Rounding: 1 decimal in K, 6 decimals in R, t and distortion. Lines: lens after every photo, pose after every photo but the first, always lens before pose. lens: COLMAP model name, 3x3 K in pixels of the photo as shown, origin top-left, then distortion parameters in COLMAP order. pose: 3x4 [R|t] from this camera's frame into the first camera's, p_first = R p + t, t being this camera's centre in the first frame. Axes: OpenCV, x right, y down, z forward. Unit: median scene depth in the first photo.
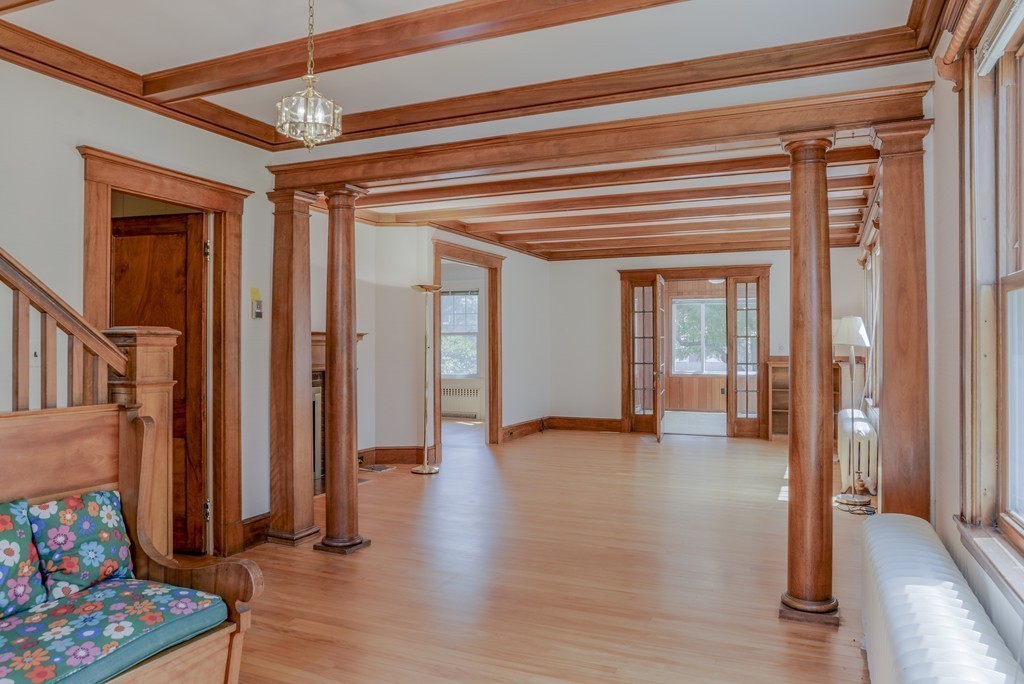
lens RADIAL K [[724.8, 0, 514.1], [0, 724.8, 341.4], [0, 0, 1]] dist [-0.075989, 0.039906]
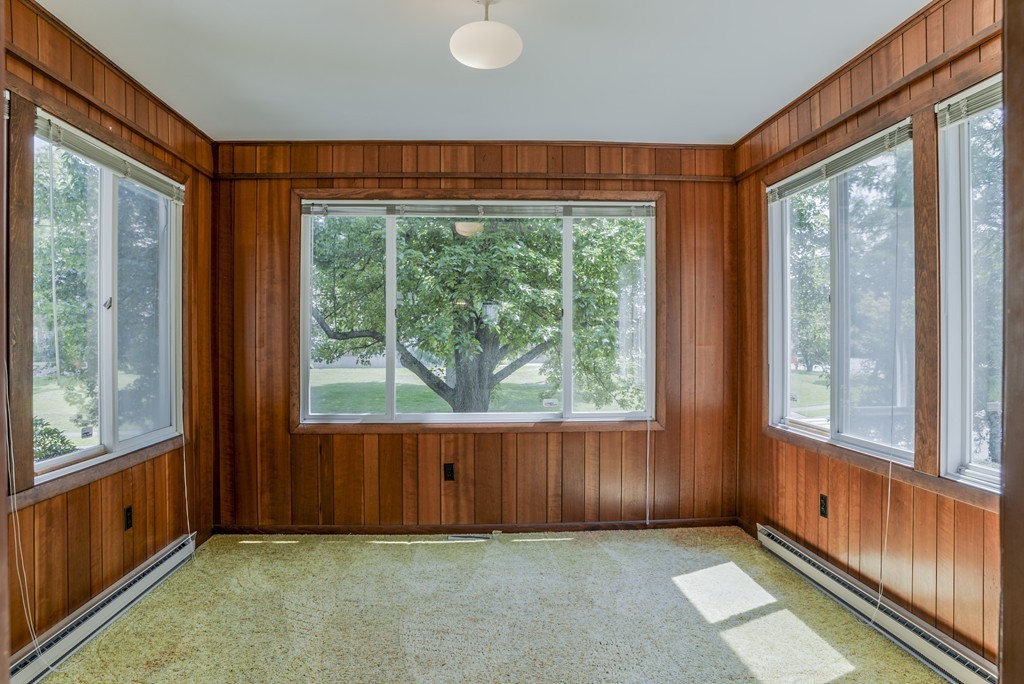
lens RADIAL K [[724.8, 0, 511.5], [0, 724.8, 342.8], [0, 0, 1]] dist [-0.075989, 0.039906]
pose [[0.890029, 0.000454, 0.455903, 0.154831], [-0.004871, 0.999952, 0.008513, 0.005432], [-0.455878, -0.009798, 0.889989, 0.662491]]
